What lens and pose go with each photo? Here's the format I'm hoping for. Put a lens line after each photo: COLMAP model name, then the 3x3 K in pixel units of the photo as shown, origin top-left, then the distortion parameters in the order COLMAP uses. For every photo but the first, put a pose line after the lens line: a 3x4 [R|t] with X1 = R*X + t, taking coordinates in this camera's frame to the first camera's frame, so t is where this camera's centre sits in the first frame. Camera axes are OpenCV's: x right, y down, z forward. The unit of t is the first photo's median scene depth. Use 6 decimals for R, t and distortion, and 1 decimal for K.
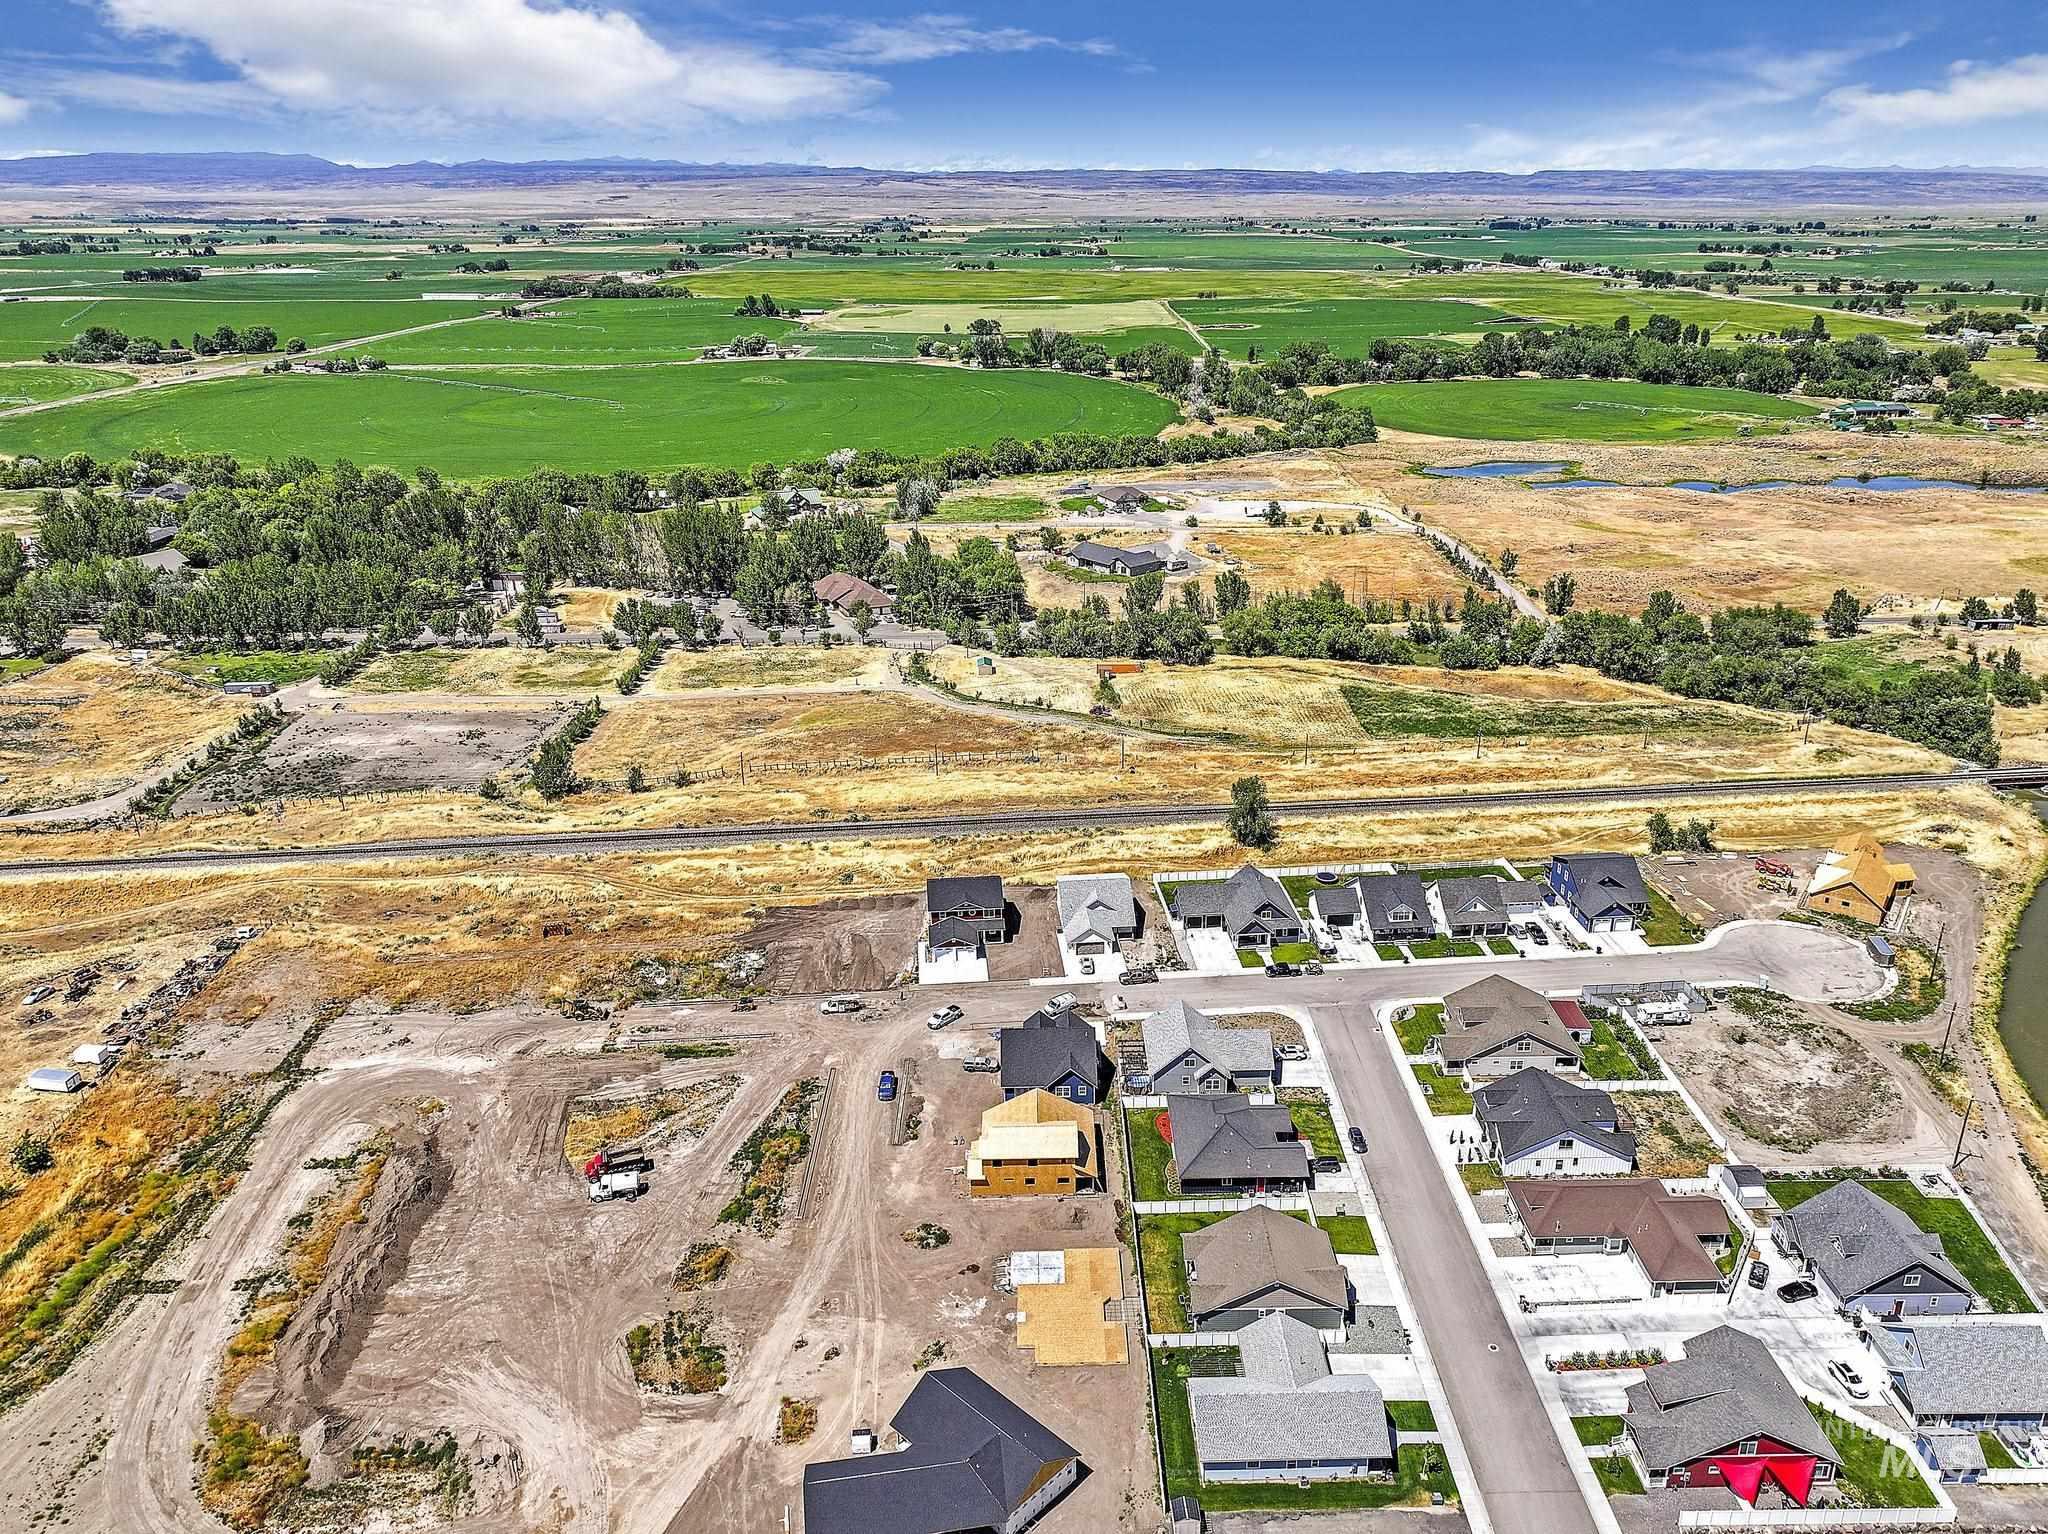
lens RADIAL K [[1352.8, 0, 1164.1], [0, 1352.8, 934.7], [0, 0, 1]] dist [0.009731, 0.004438]
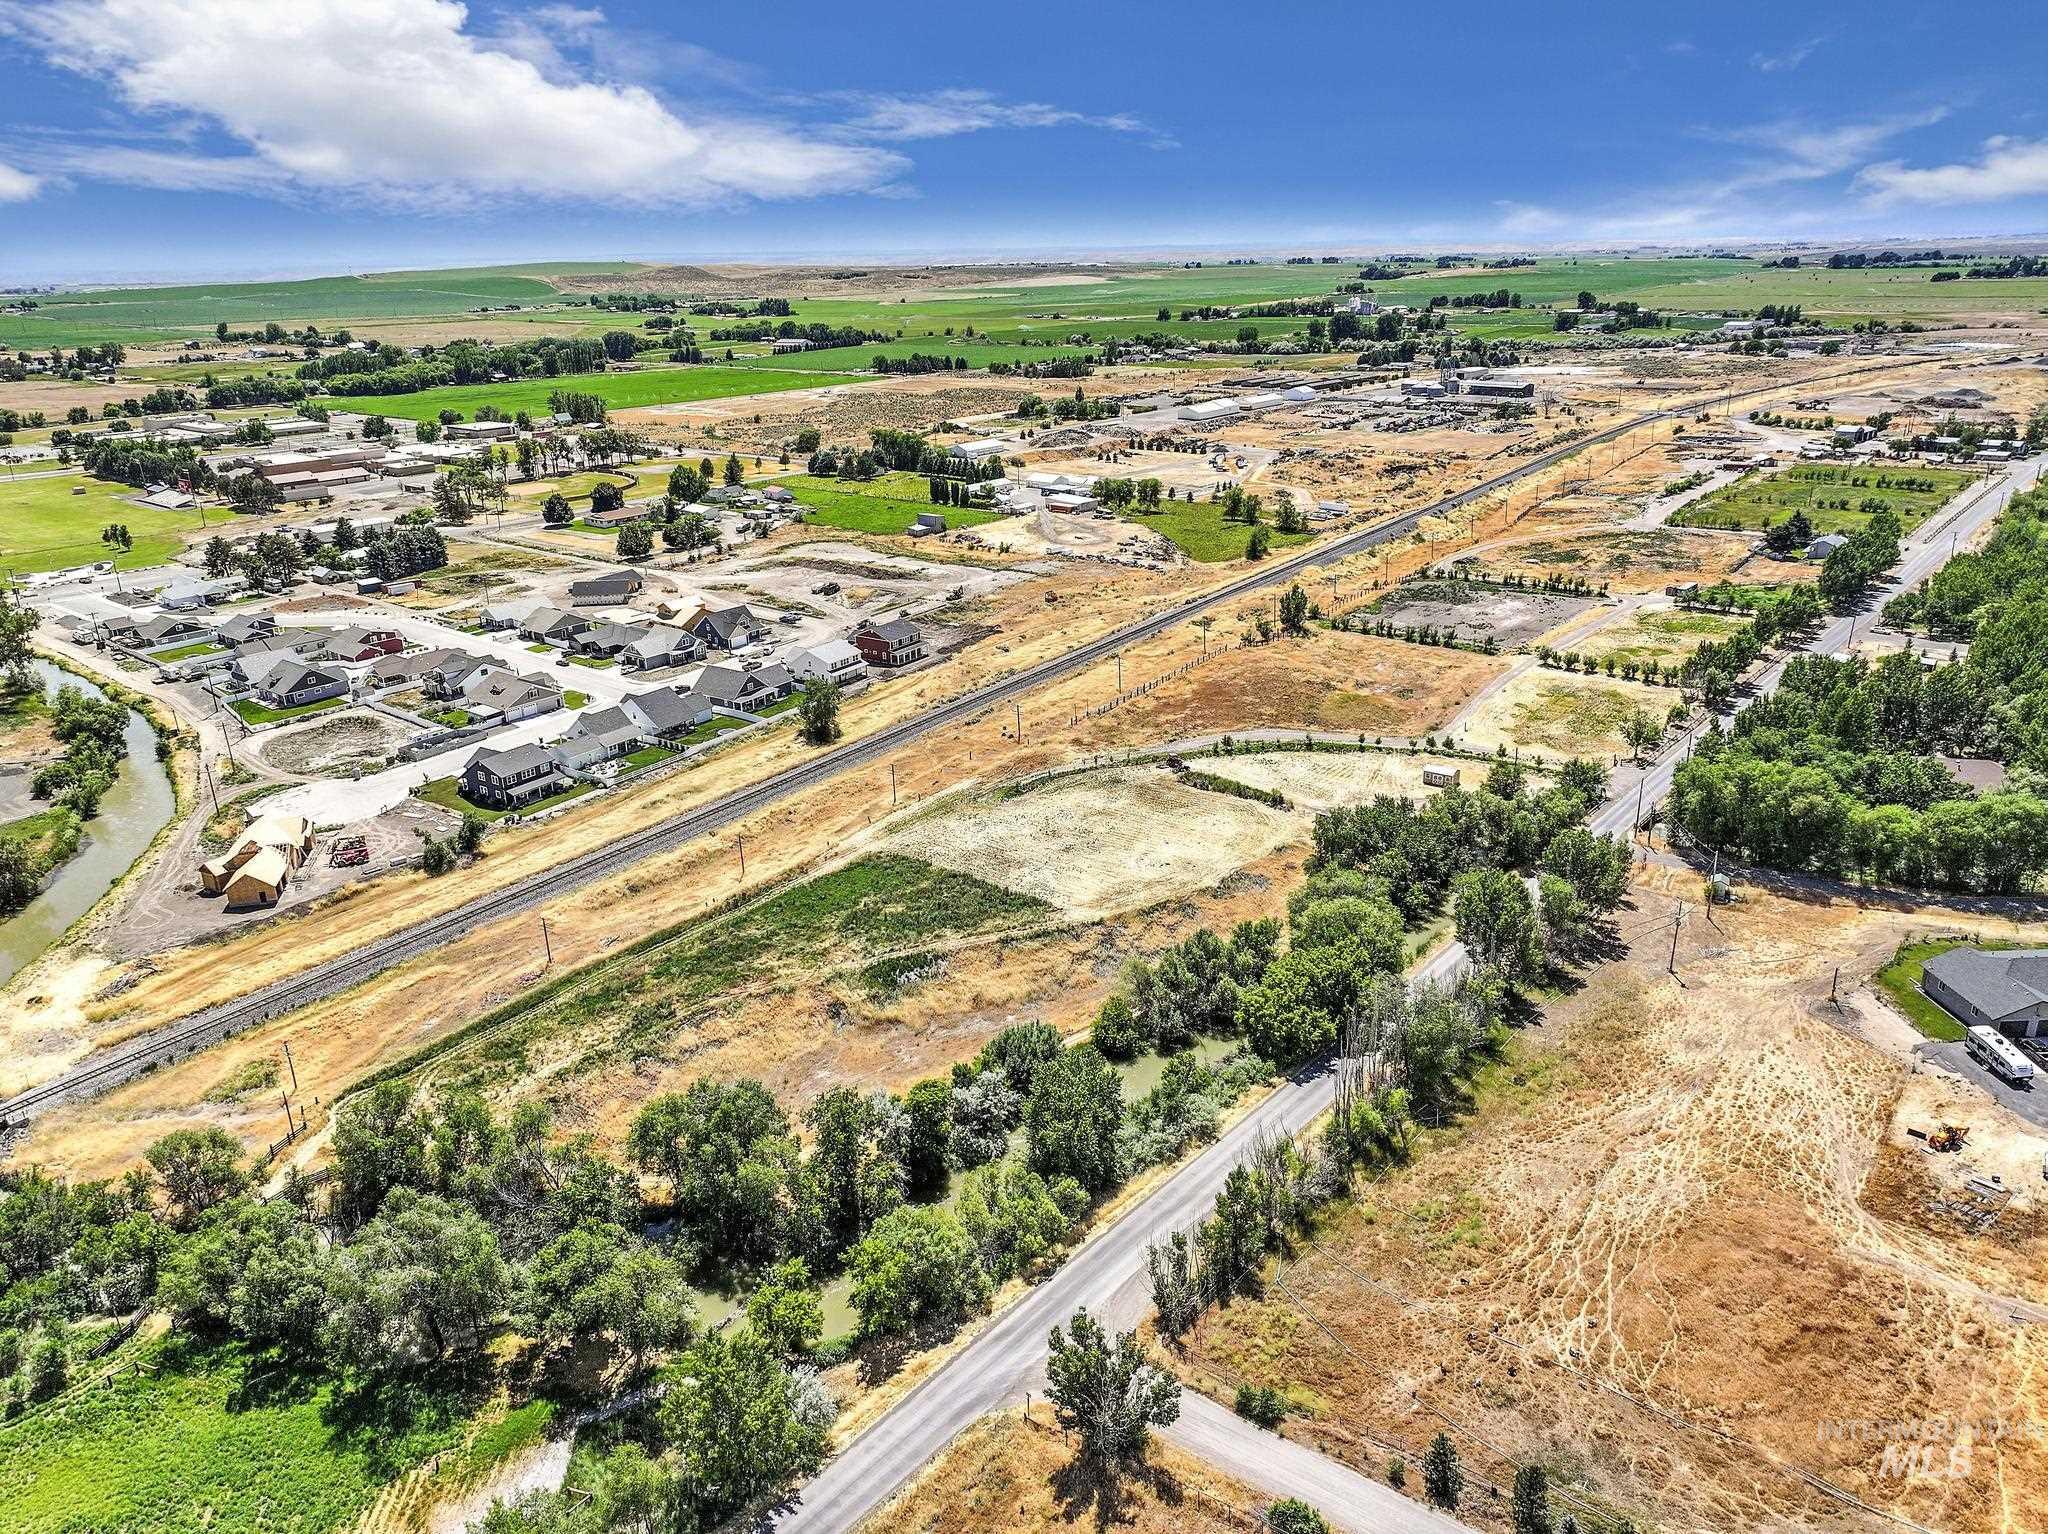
lens RADIAL K [[1418.4, 0, 998.2], [0, 1418.4, 766.6], [0, 0, 1]] dist [-0.004815, 0.021143]
pose [[-0.705486, 0.258141, -0.660040, 0.645969], [-0.317168, 0.717849, 0.619756, -0.718284], [0.633793, 0.646573, -0.424559, 1.401609]]
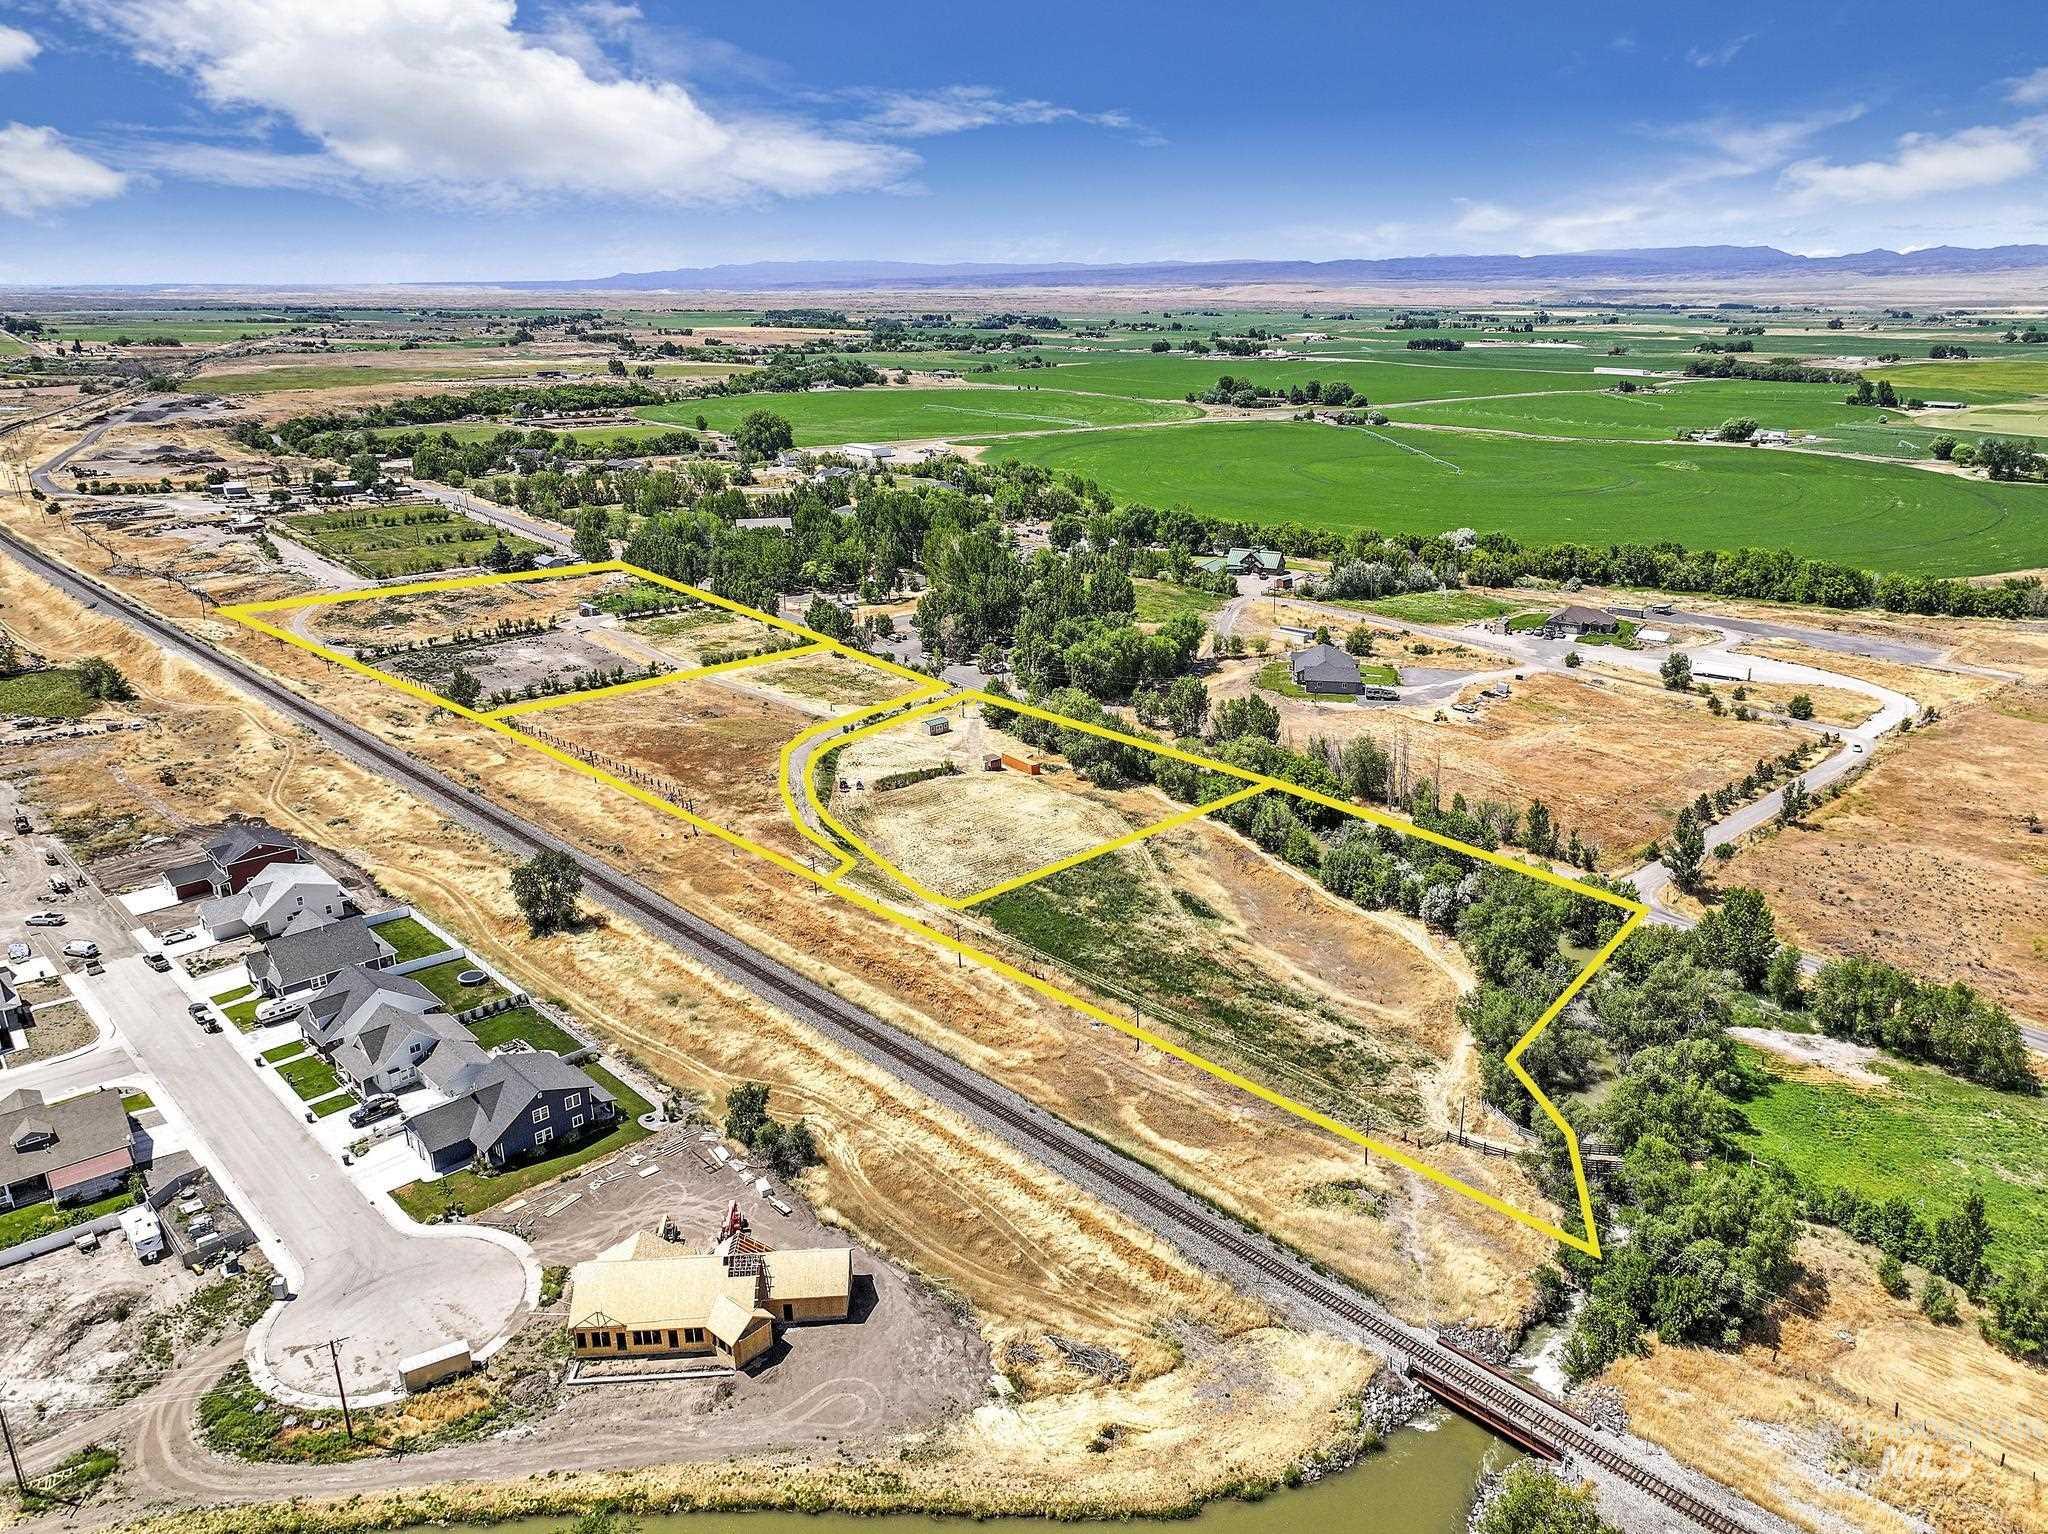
lens RADIAL K [[1493.8, 0, 1139.7], [0, 1493.8, 758.5], [0, 0, 1]] dist [0.006856, 0.005477]
pose [[0.618624, 0.240639, -0.747929, 0.856873], [-0.381510, 0.924185, -0.018206, -0.254680], [0.686844, 0.296605, 0.663529, 0.516012]]
